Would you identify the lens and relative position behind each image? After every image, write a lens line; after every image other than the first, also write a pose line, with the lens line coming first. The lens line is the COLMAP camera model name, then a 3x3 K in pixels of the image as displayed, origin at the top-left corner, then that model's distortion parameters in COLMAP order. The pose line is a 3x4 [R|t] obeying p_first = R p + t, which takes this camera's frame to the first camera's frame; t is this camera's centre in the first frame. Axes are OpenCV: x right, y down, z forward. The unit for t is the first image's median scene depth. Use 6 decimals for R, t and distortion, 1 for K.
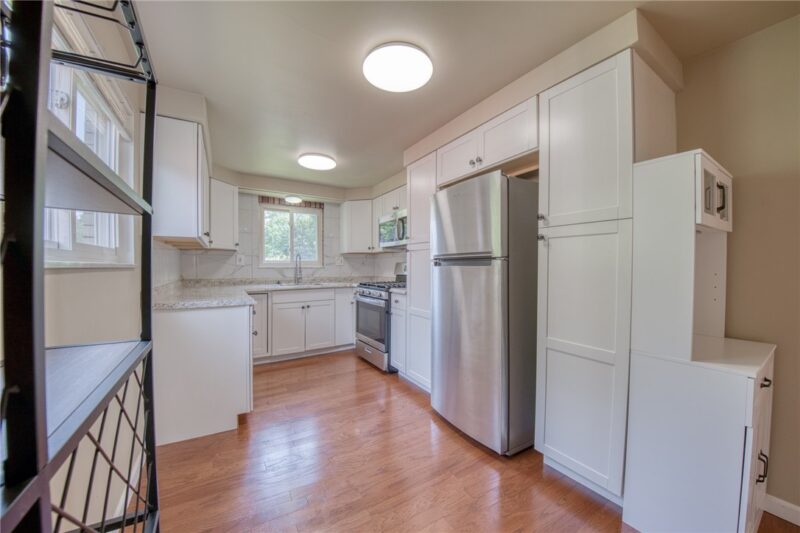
lens RADIAL K [[286.7, 0, 402.6], [0, 286.7, 270.5], [0, 0, 1]] dist [-0.000513, -0.000049]
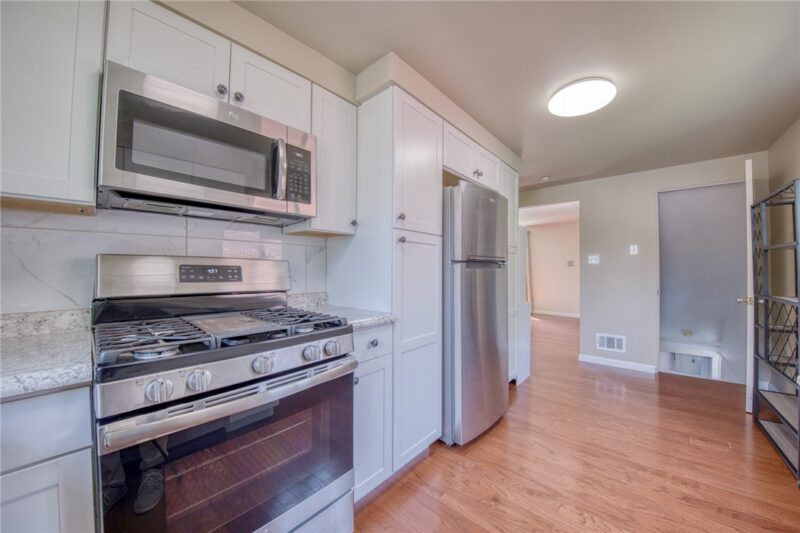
lens RADIAL K [[280.8, 0, 434.5], [0, 280.8, 264.1], [0, 0, 1]] dist [-0.000151, -0.000027]
pose [[-0.335315, 0.010409, 0.942049, -0.401621], [0.009504, 0.999925, -0.007666, -0.014072], [-0.942058, 0.006383, -0.335389, 0.876868]]
